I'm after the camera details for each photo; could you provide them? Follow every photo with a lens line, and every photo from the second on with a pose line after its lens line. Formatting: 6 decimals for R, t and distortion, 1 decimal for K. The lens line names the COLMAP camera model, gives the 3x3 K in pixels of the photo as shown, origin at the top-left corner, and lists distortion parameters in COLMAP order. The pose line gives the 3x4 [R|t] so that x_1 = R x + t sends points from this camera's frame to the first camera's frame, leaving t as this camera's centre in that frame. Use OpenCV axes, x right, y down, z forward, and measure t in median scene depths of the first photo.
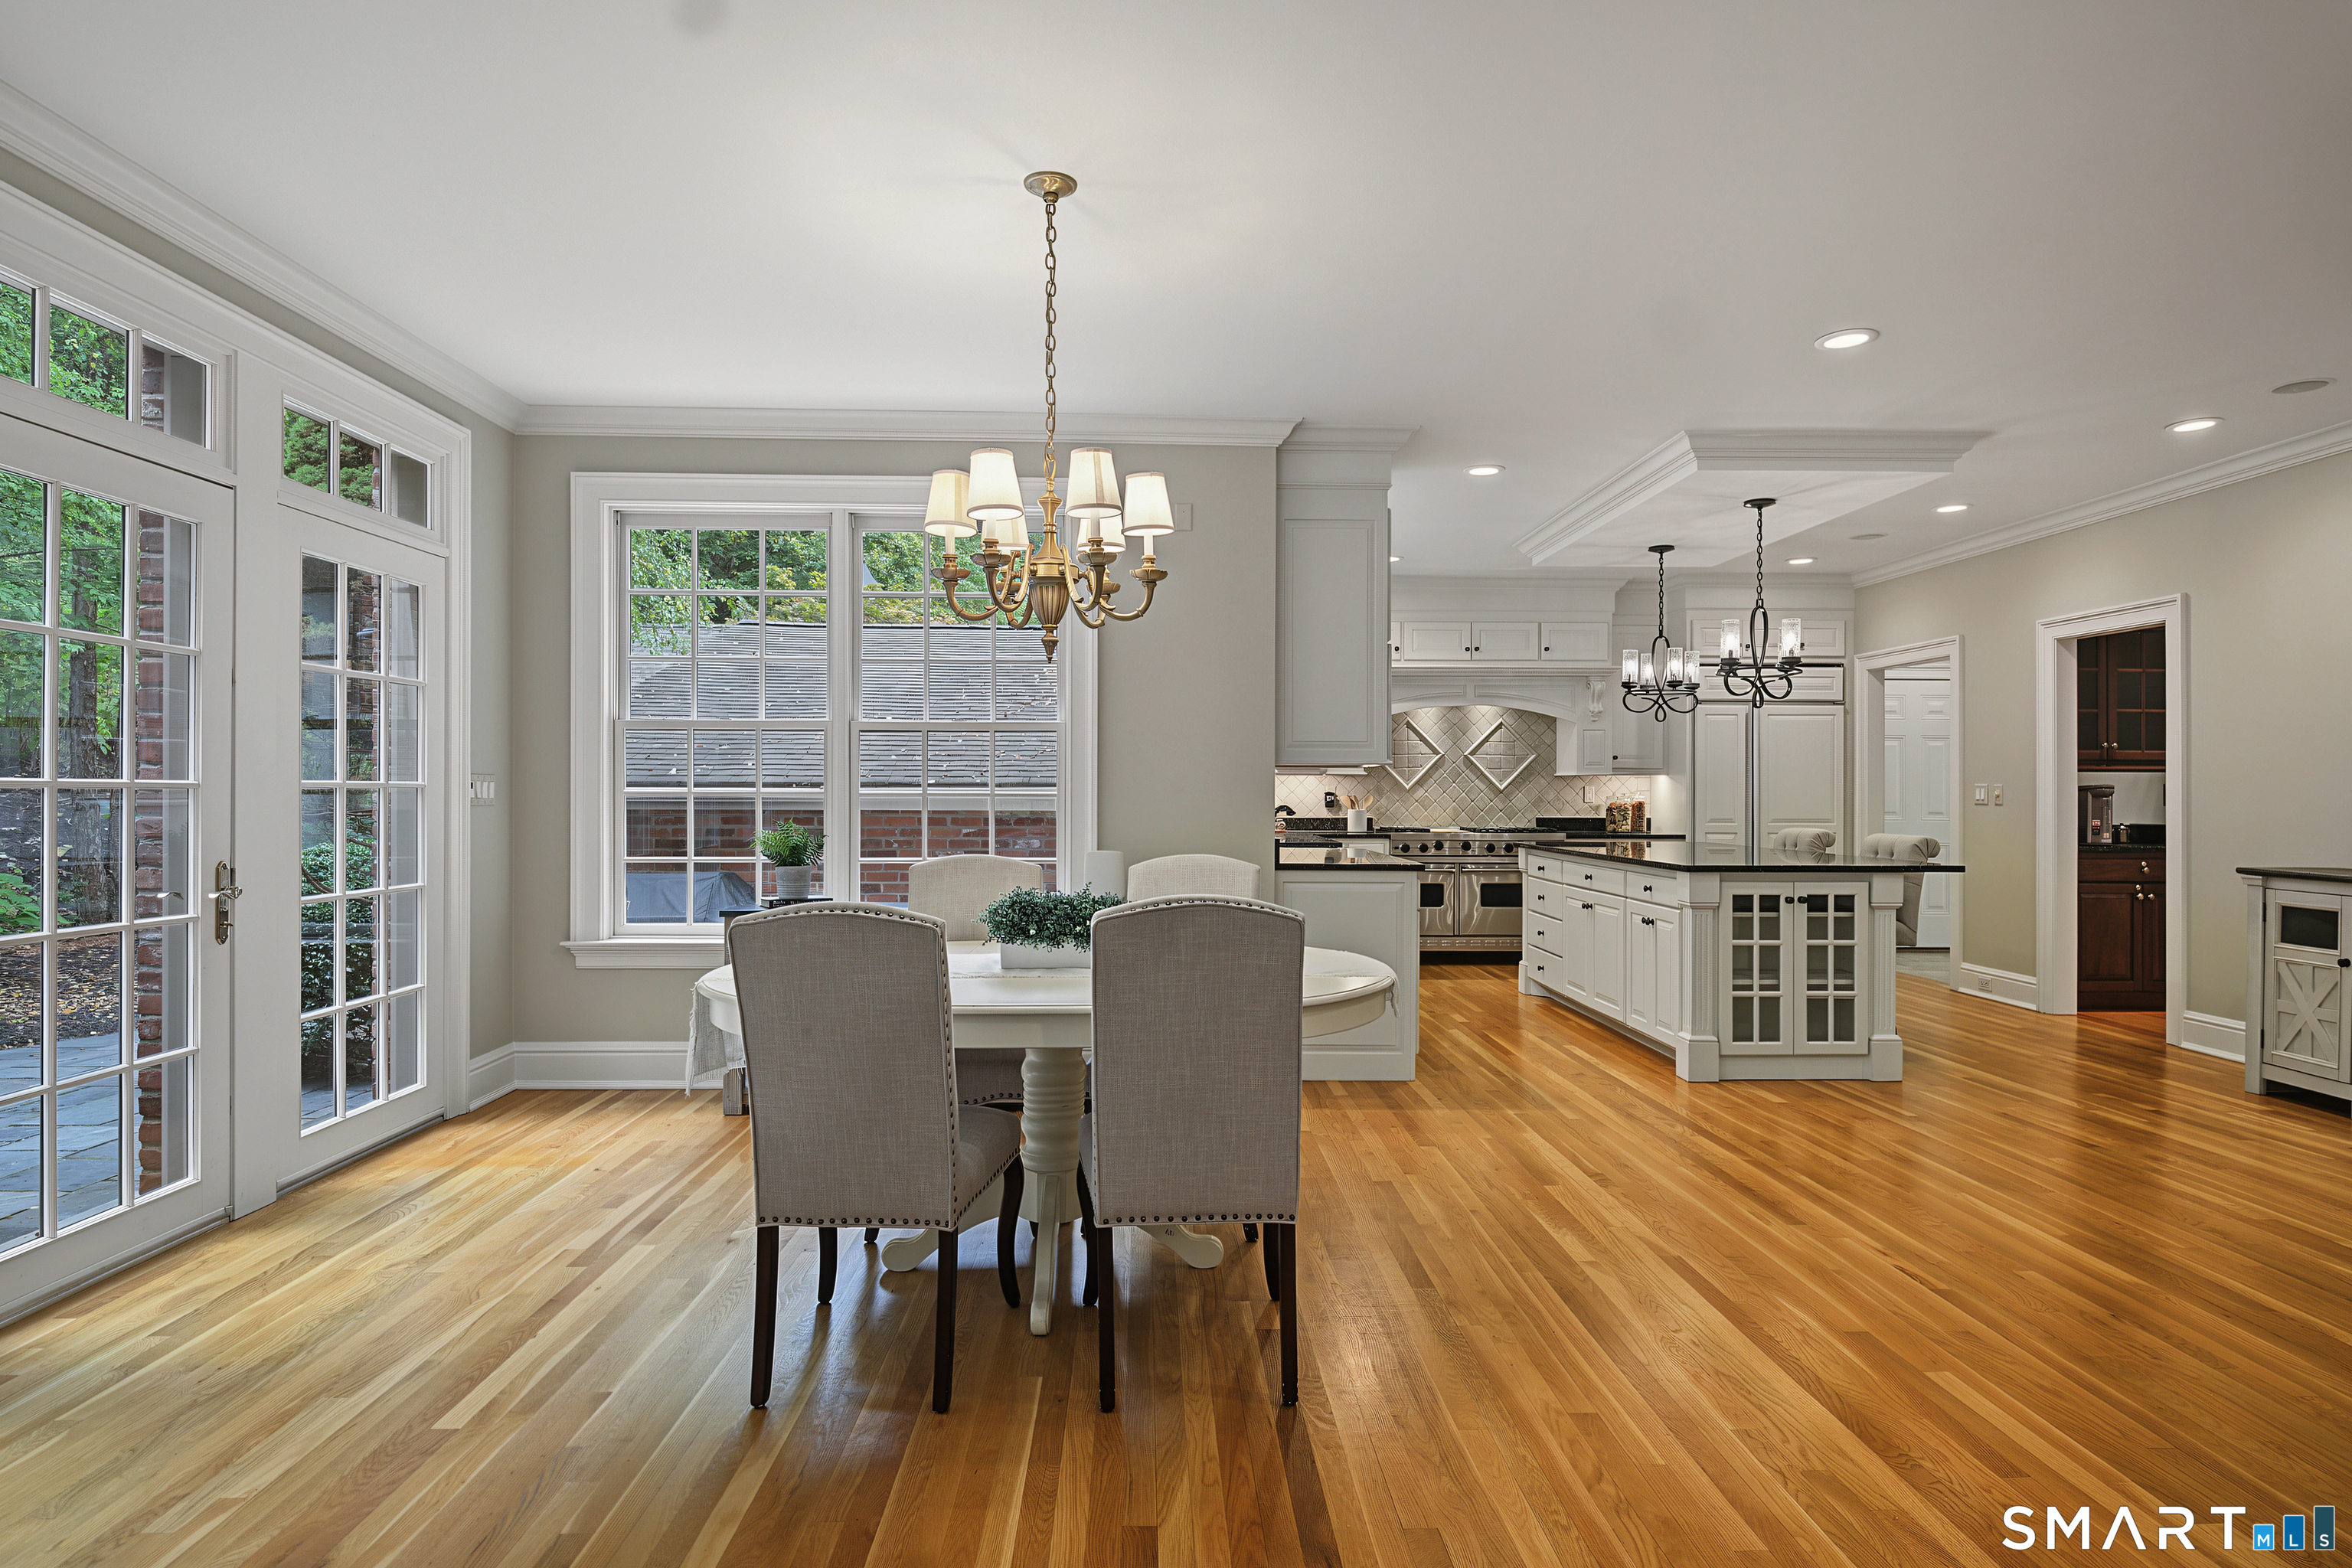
lens RADIAL K [[1266.0, 0, 1183.3], [0, 1266.0, 784.0], [0, 0, 1]] dist [-0.001077, -0.010675]
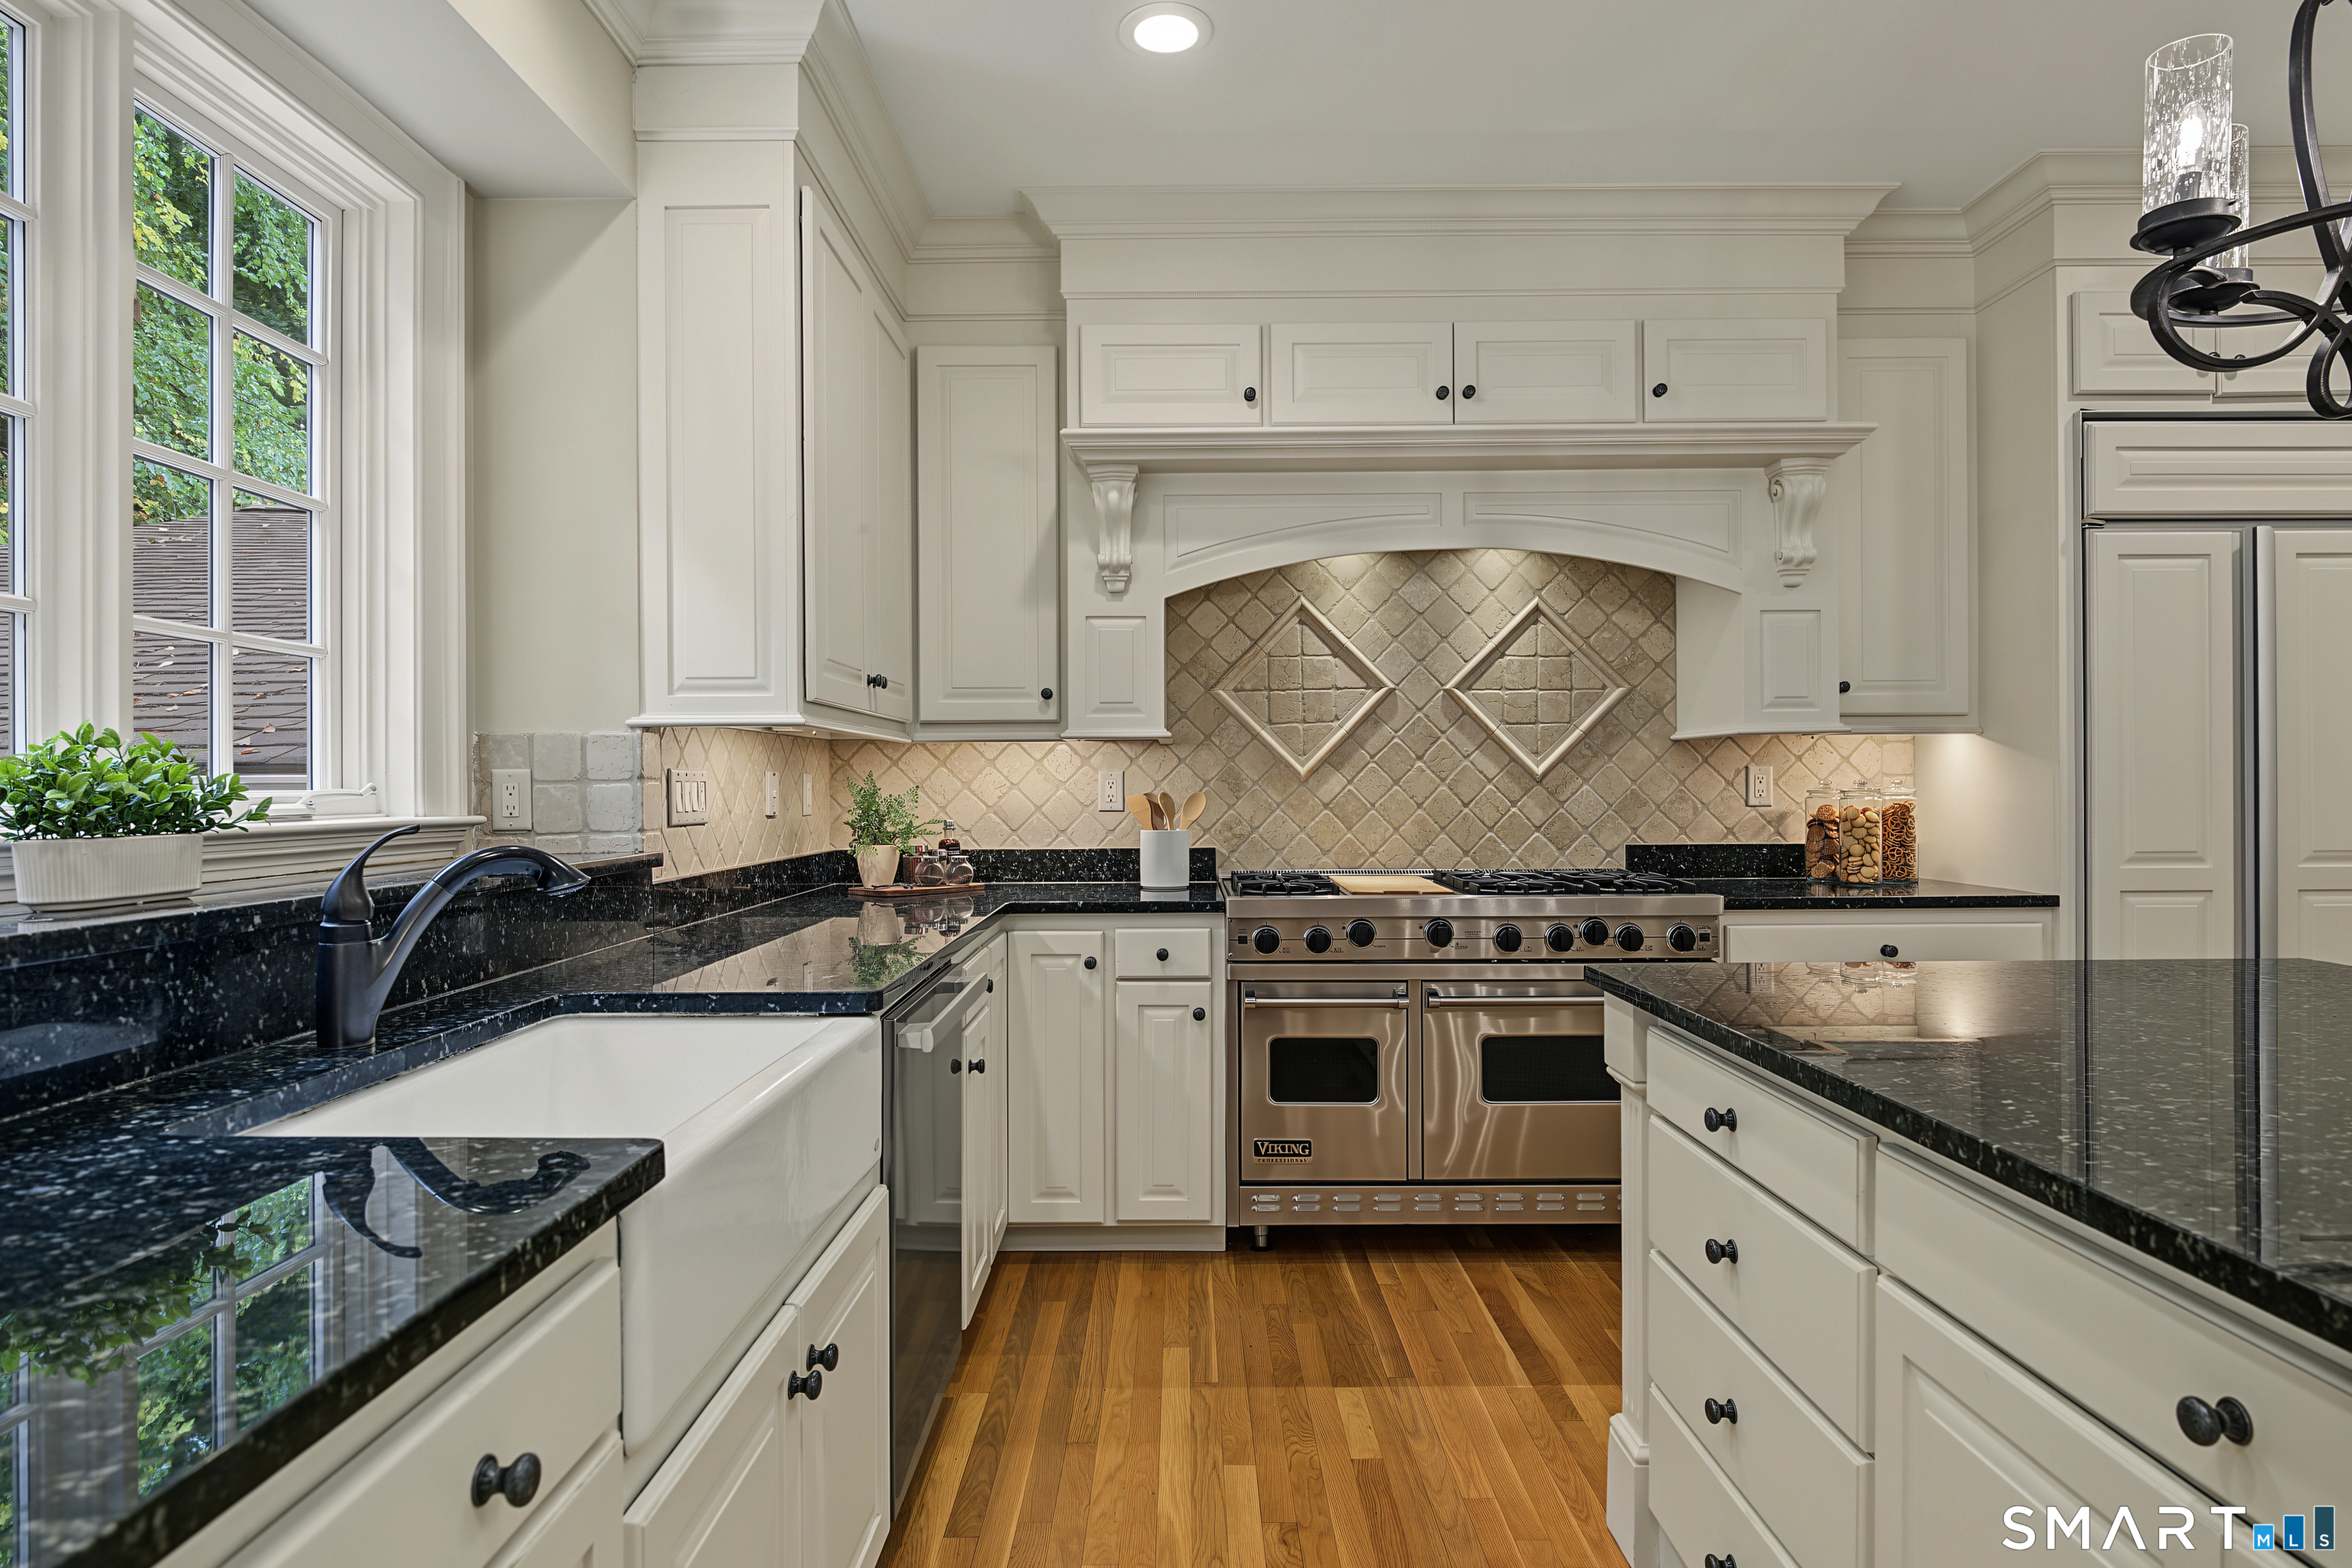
lens RADIAL K [[1266.0, 0, 1177.2], [0, 1266.0, 774.8], [0, 0, 1]] dist [-0.001077, -0.010675]
pose [[0.999615, -0.008055, -0.026544, 0.151911], [0.007999, 0.999966, -0.002228, 0.004523], [0.026561, 0.002015, 0.999645, 0.612572]]
